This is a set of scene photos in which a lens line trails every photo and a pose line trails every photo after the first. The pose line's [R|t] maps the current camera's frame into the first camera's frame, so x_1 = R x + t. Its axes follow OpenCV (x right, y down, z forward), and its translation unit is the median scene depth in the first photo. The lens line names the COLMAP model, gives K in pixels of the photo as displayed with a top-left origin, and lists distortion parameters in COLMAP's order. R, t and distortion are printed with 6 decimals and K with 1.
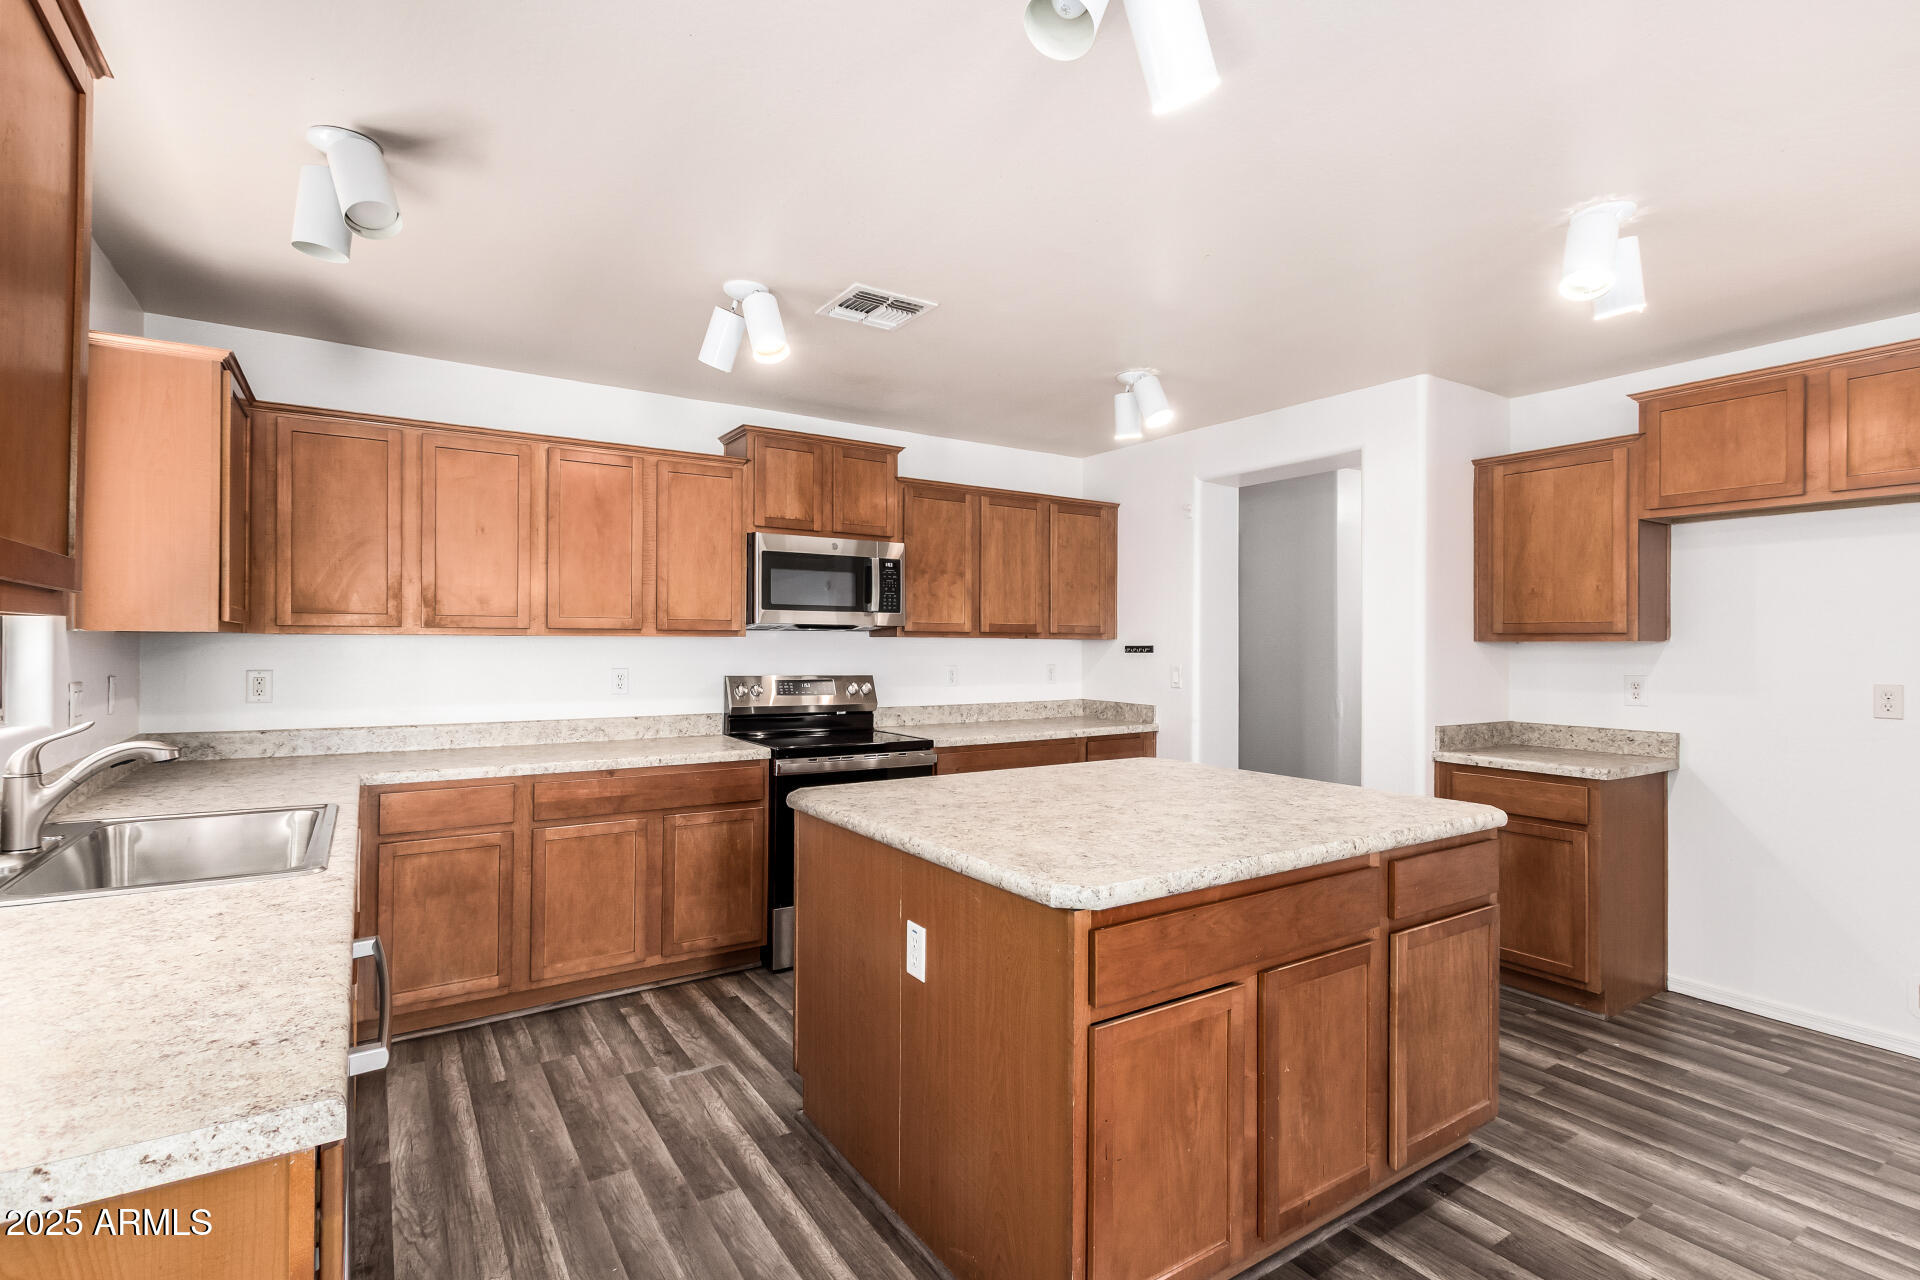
lens RADIAL K [[892.9, 0, 945.3], [0, 892.9, 642.6], [0, 0, 1]] dist [0.007555, 0.000067]
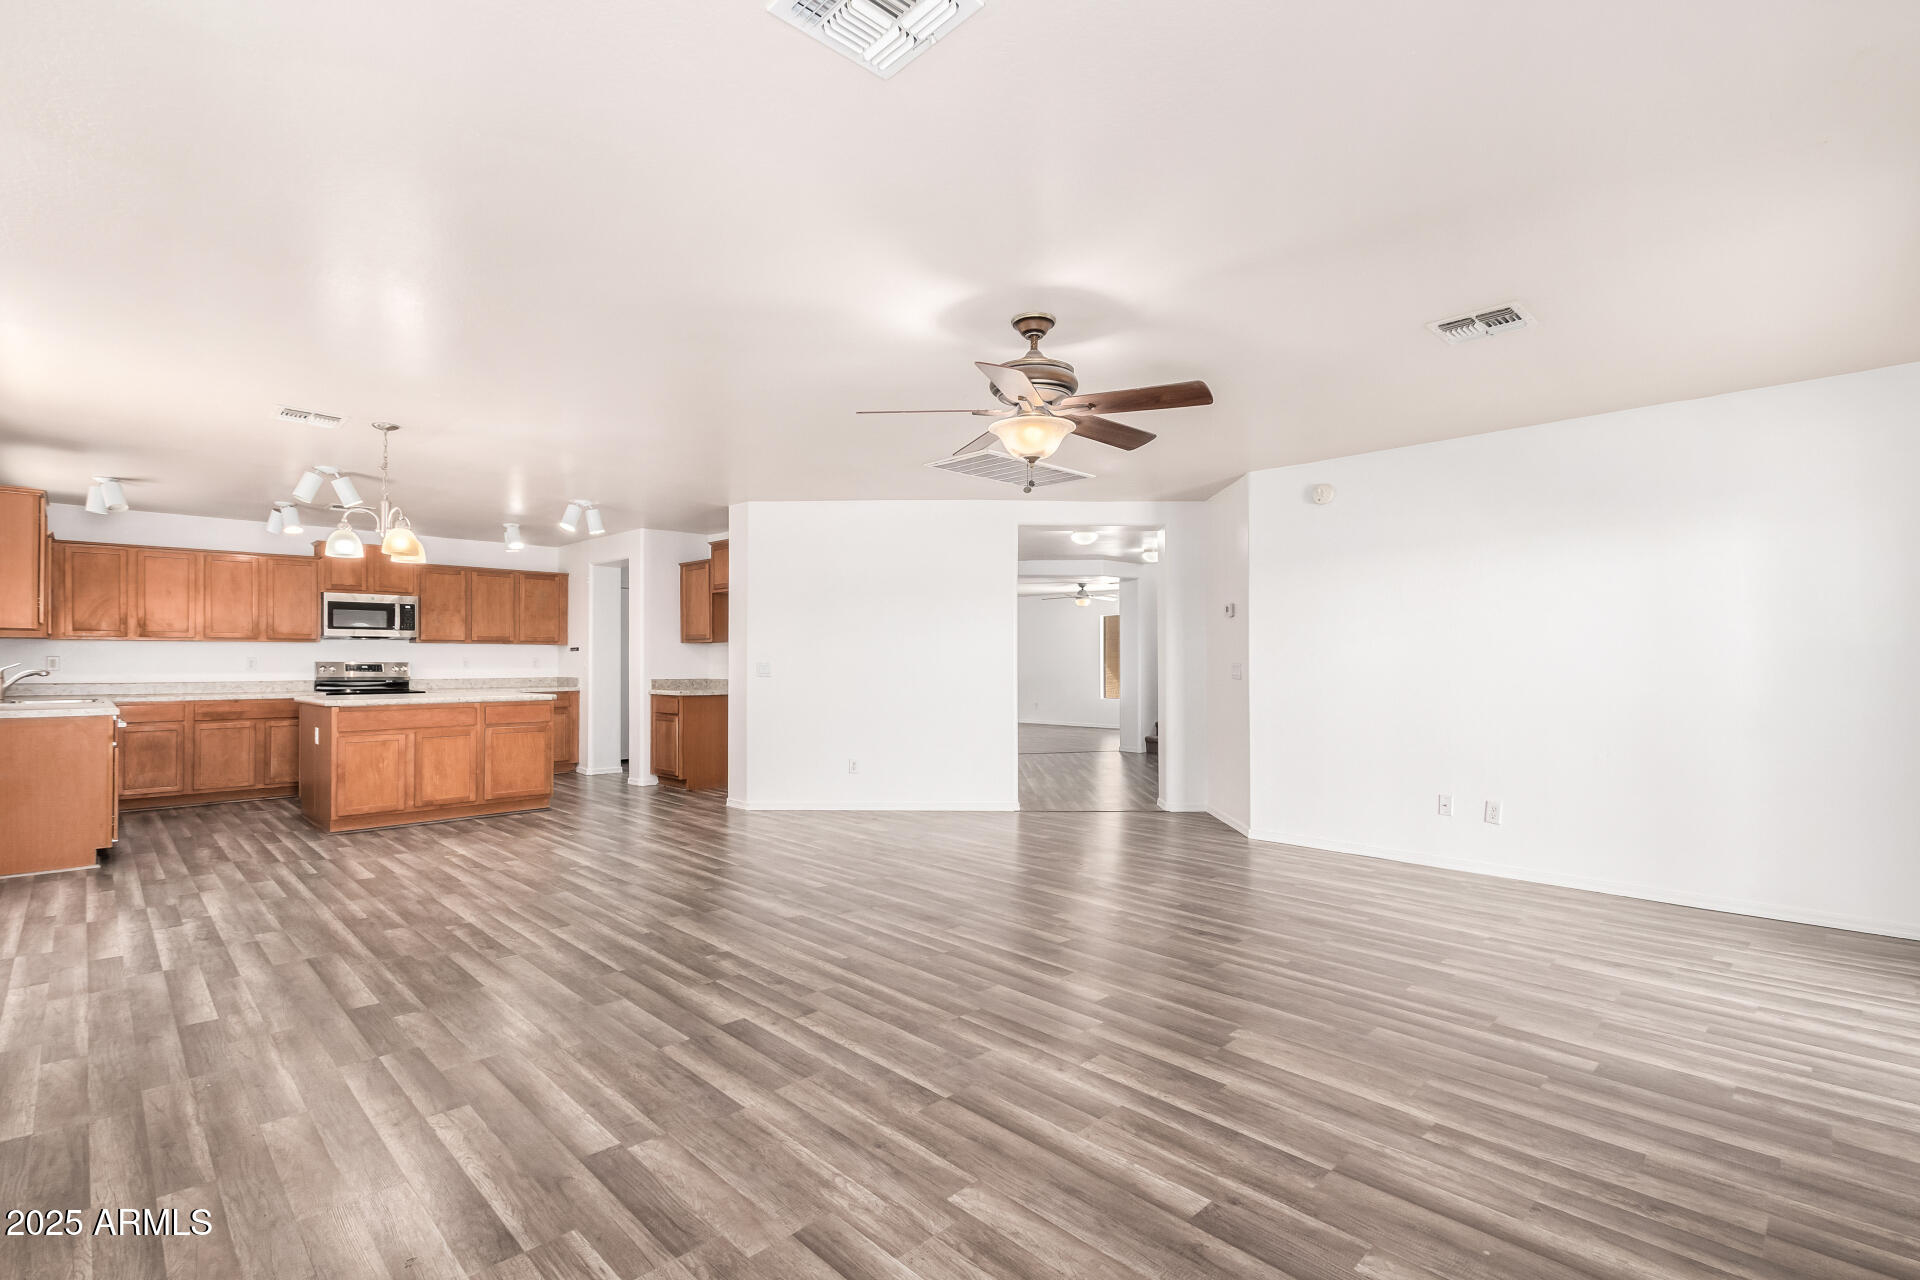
lens RADIAL K [[904.4, 0, 961.0], [0, 904.4, 653.7], [0, 0, 1]] dist [0.010834, -0.000301]
pose [[0.979684, -0.005157, 0.200481, 0.865523], [0.006600, 0.999957, -0.006530, 0.047521], [-0.200438, 0.007721, 0.979676, -1.462091]]
